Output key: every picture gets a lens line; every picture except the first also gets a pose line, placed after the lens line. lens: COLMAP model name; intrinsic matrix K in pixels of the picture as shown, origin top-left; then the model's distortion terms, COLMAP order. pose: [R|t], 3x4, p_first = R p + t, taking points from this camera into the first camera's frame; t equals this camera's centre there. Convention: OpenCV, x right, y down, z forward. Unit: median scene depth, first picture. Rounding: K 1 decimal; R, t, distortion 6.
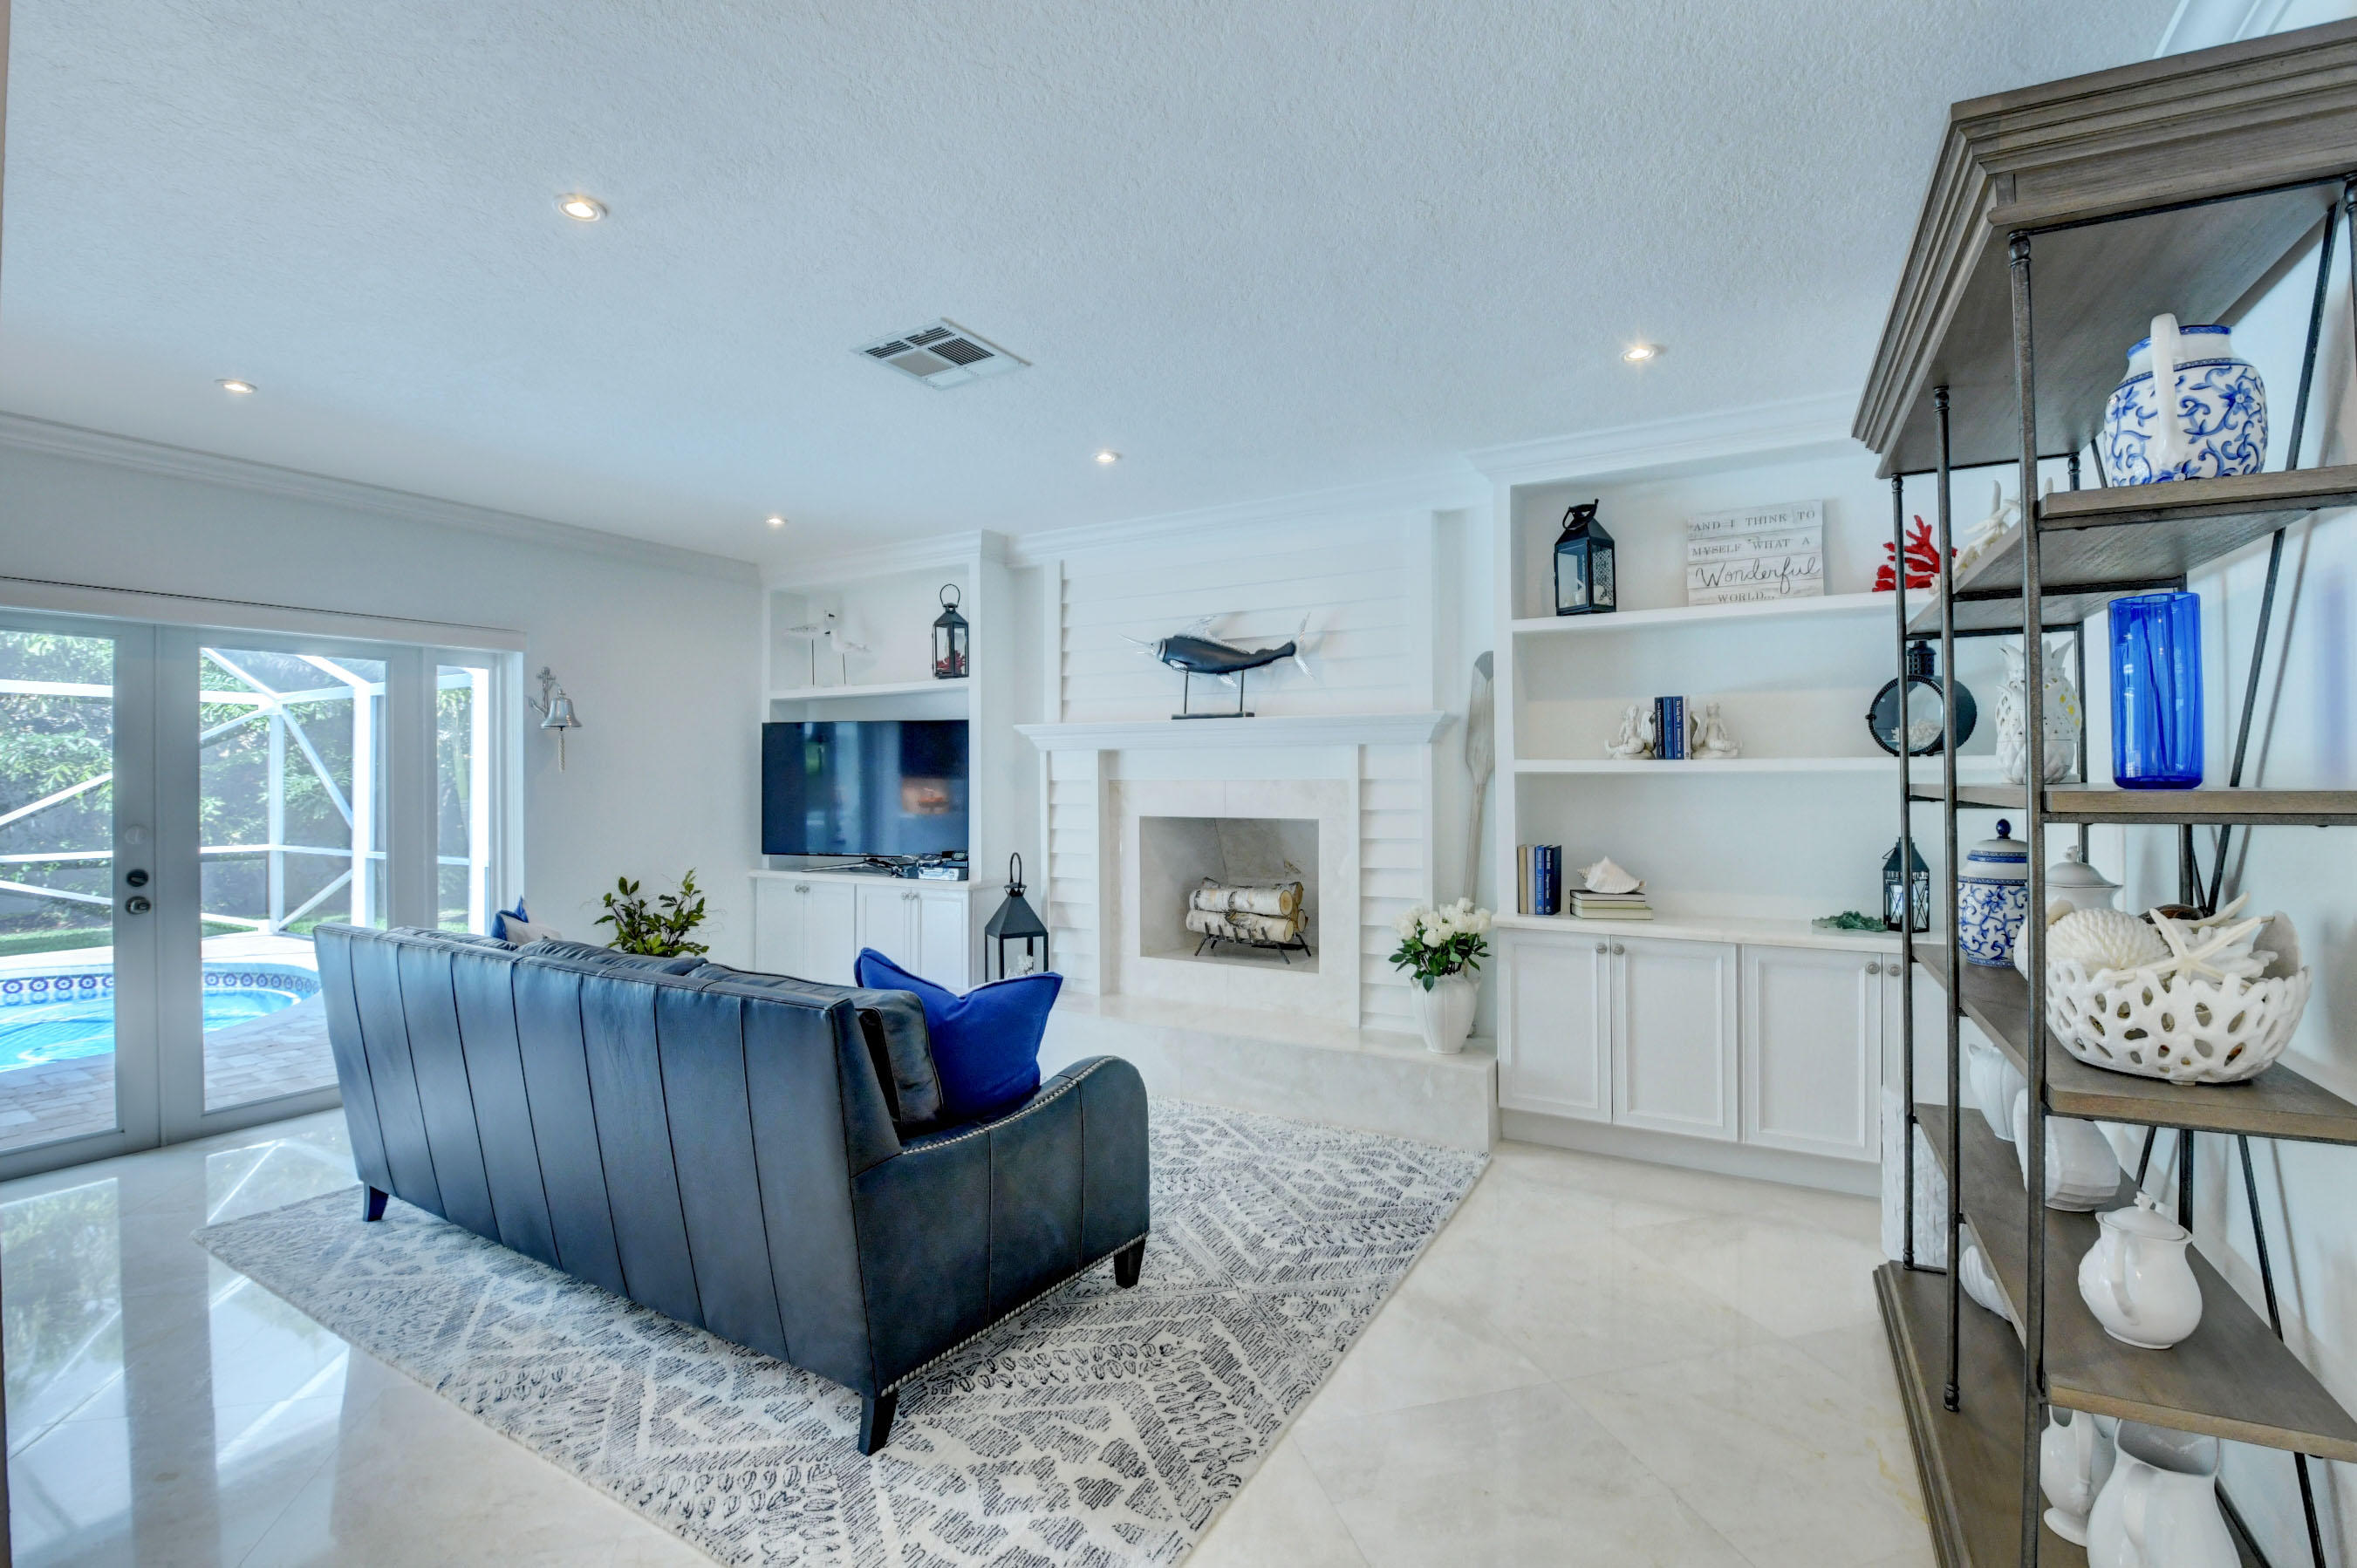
lens RADIAL K [[1039.1, 0, 1166.2], [0, 1039.1, 775.2], [0, 0, 1]] dist [0.014832, -0.024062]
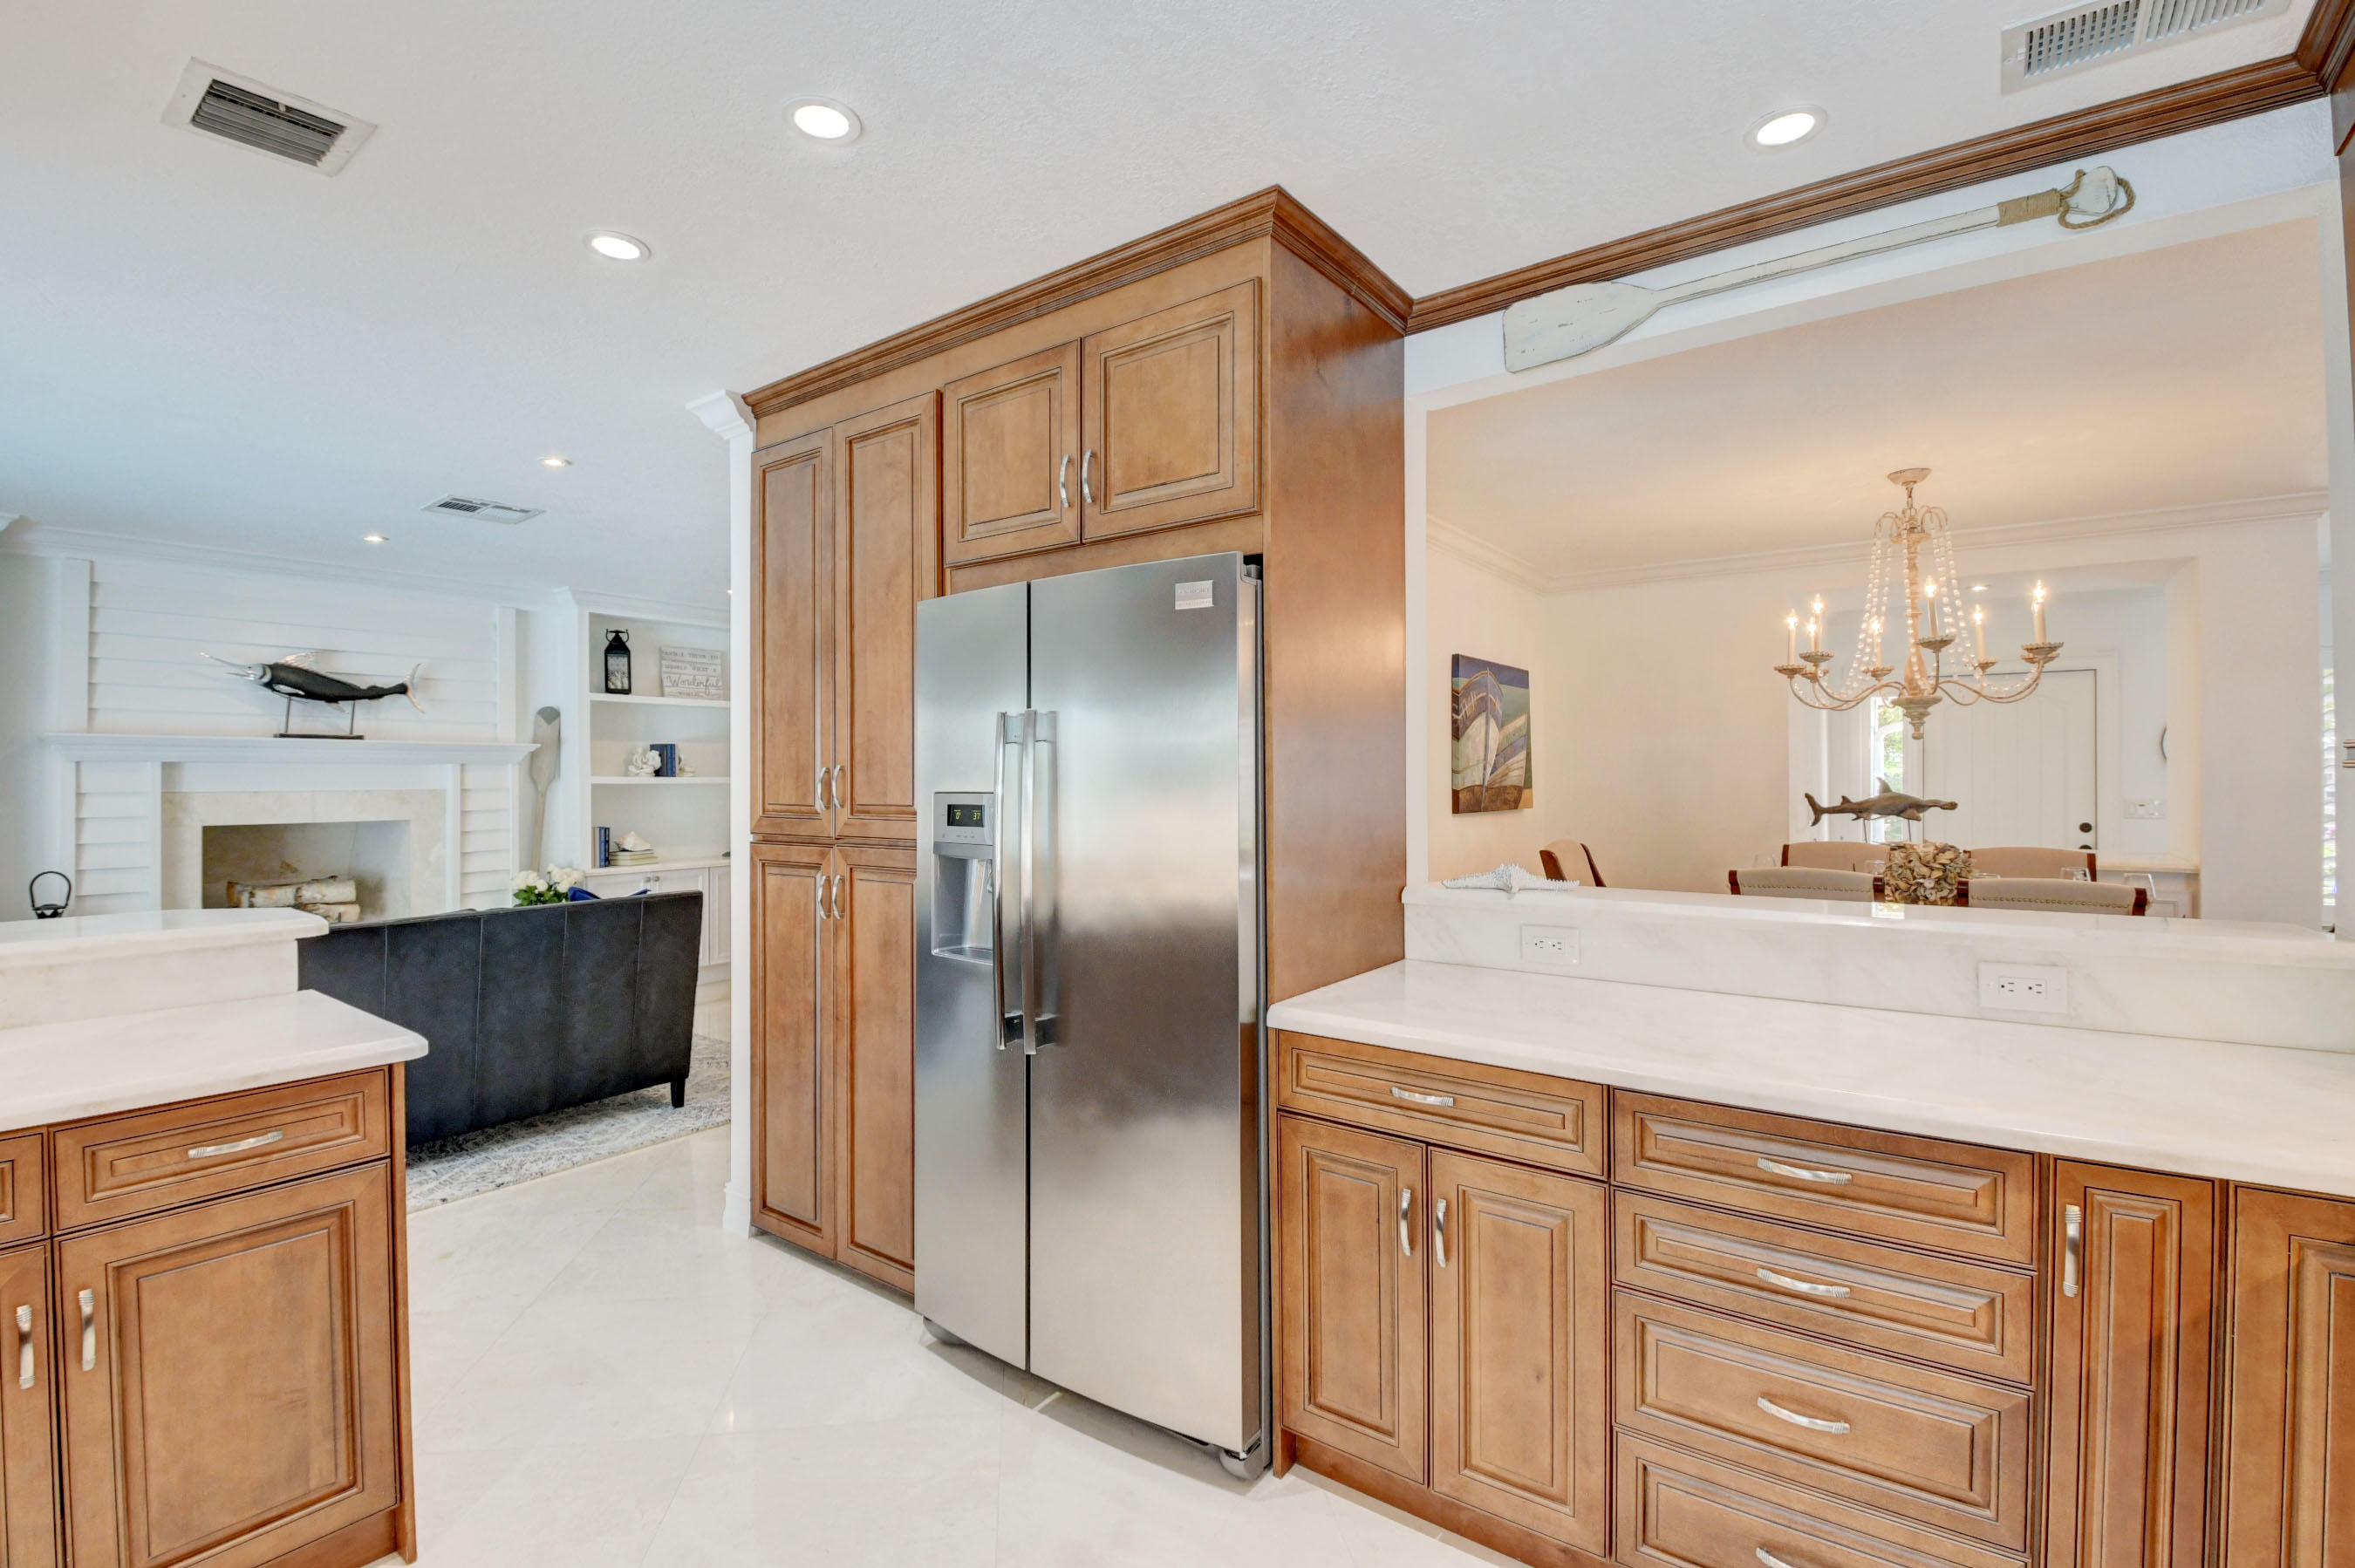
lens RADIAL K [[1032.6, 0, 1176.4], [0, 1032.6, 775.3], [0, 0, 1]] dist [-0.007699, -0.012044]
pose [[0.103385, 0.005413, 0.994627, -1.221611], [-0.000389, 0.999985, -0.005402, -0.008168], [-0.994641, 0.000172, 0.103386, -0.105470]]
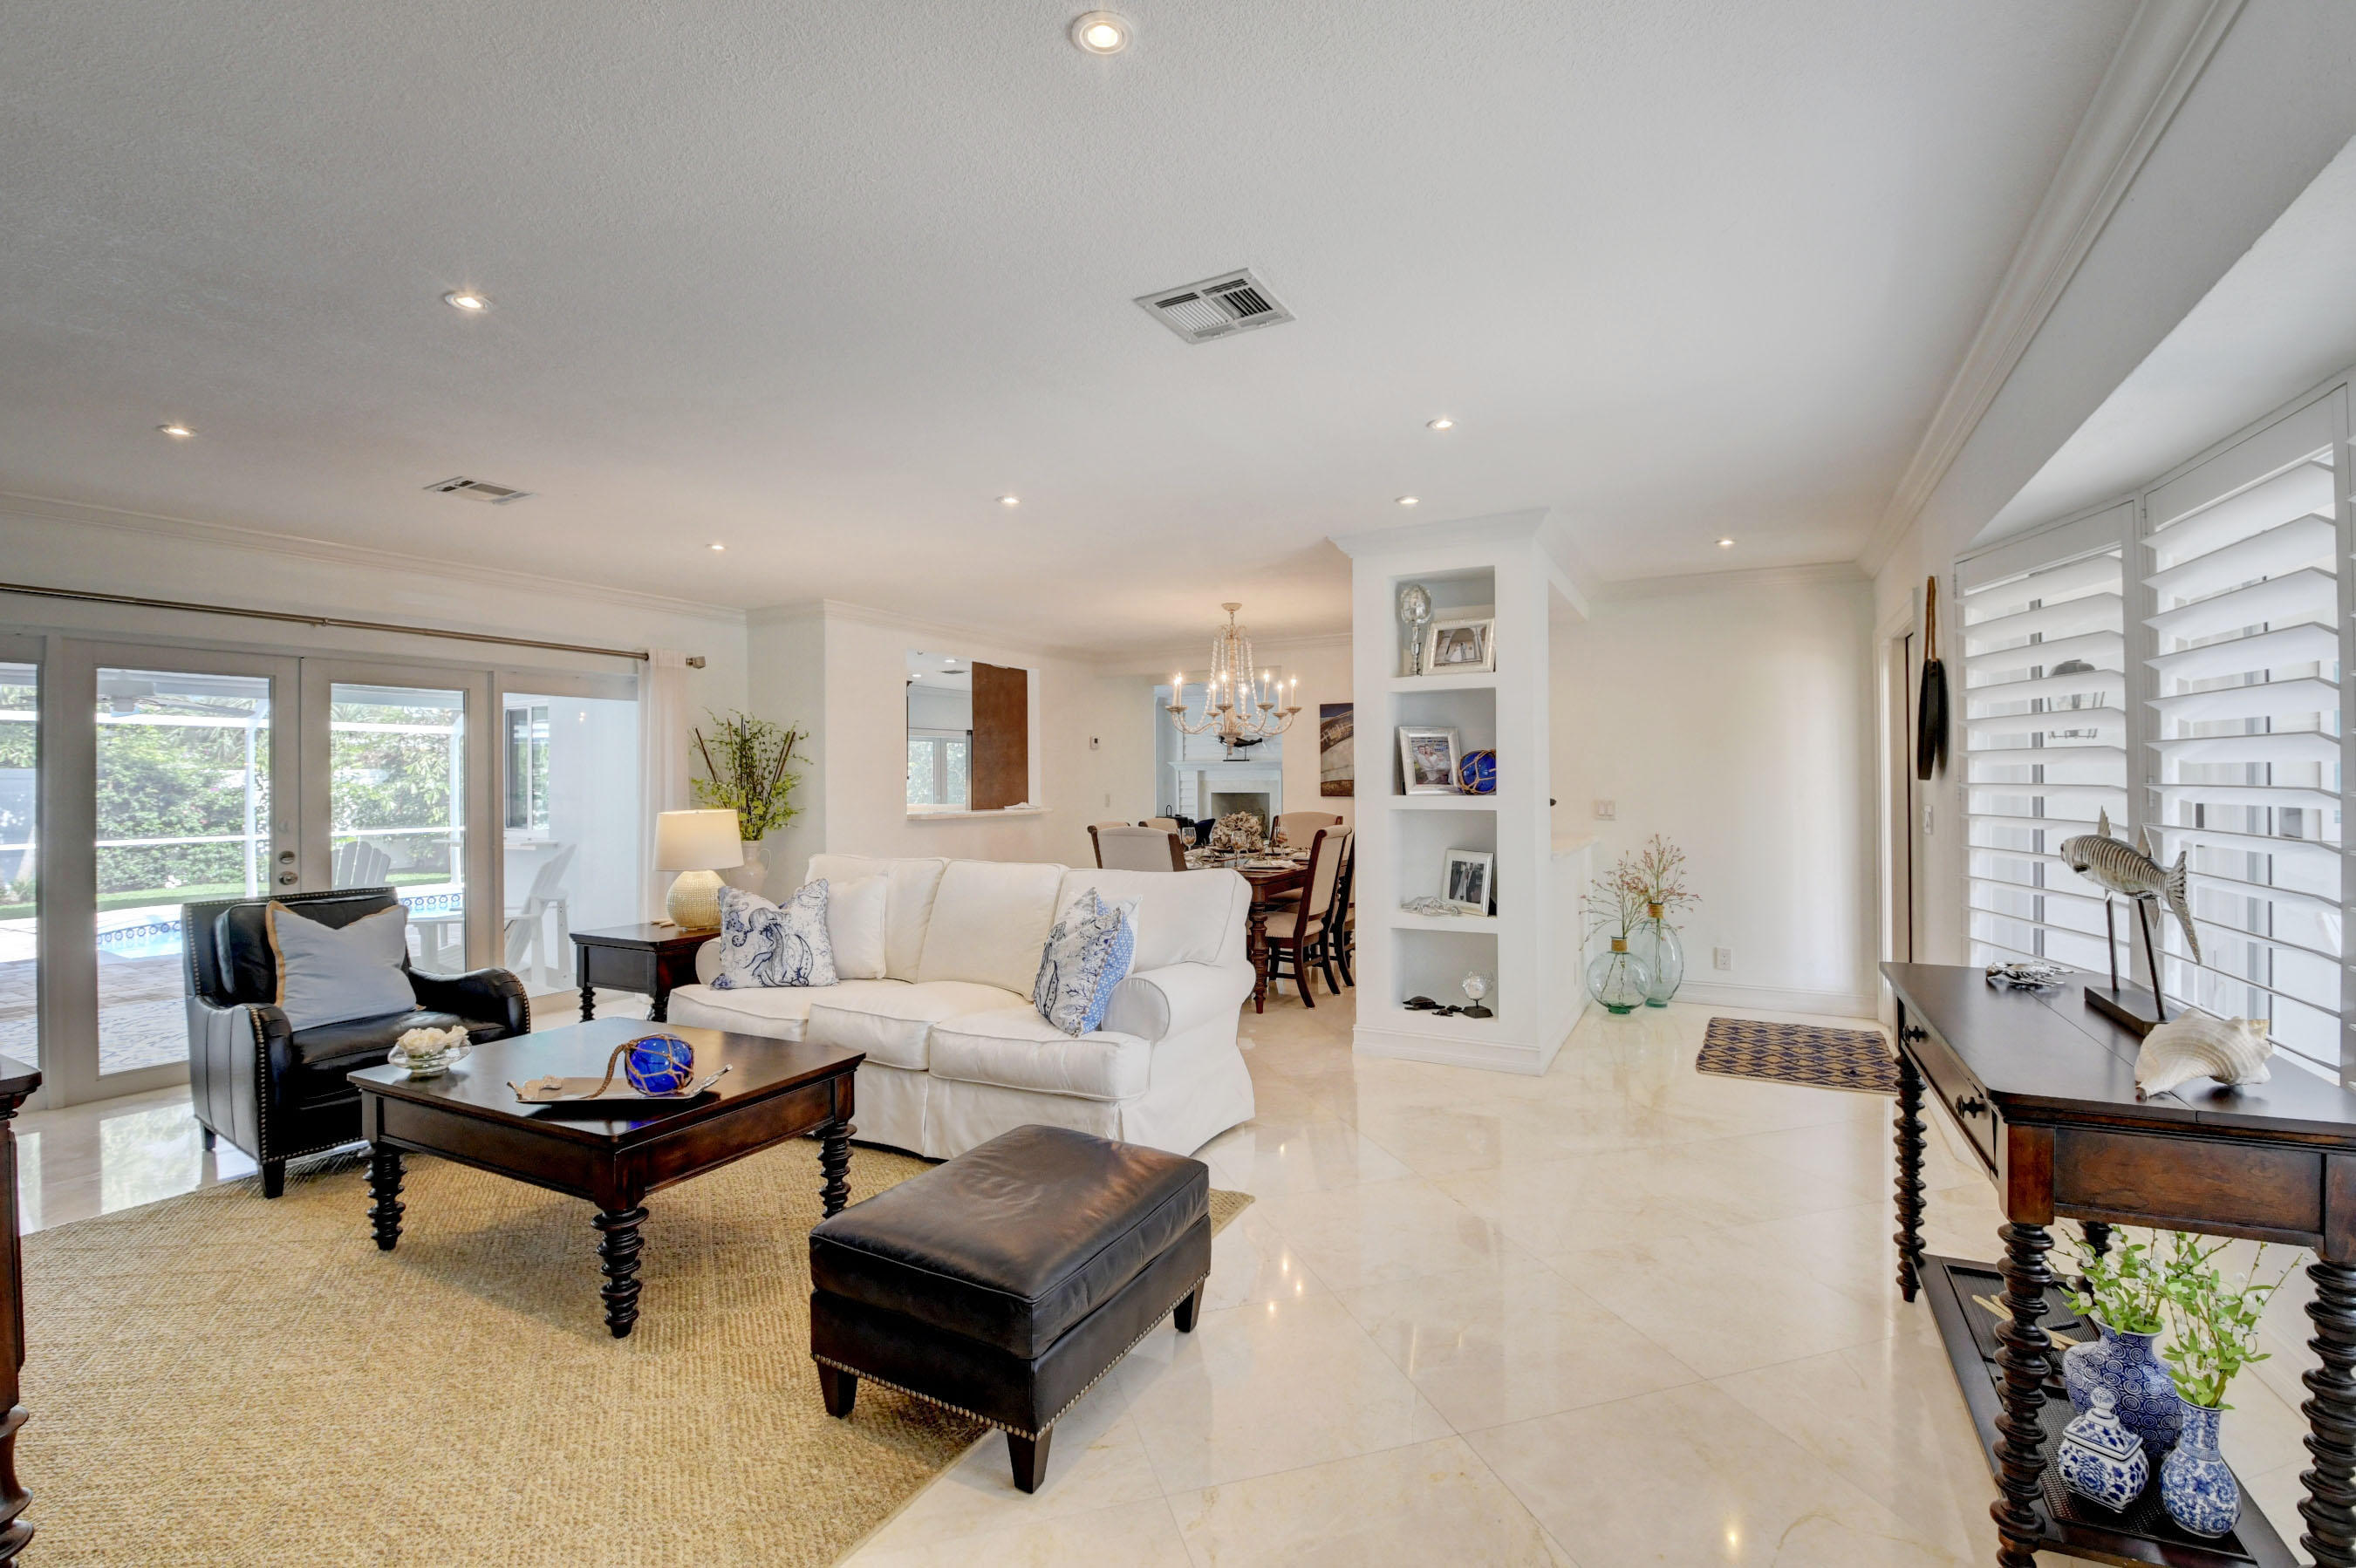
lens RADIAL K [[1033.0, 0, 1176.9], [0, 1033.0, 775.3], [0, 0, 1]] dist [-0.007699, -0.012044]
pose [[0.999380, -0.017592, 0.030509, -0.280367], [0.017585, 0.999845, 0.000477, -0.018086], [-0.030513, 0.000059, 0.999534, -2.563820]]
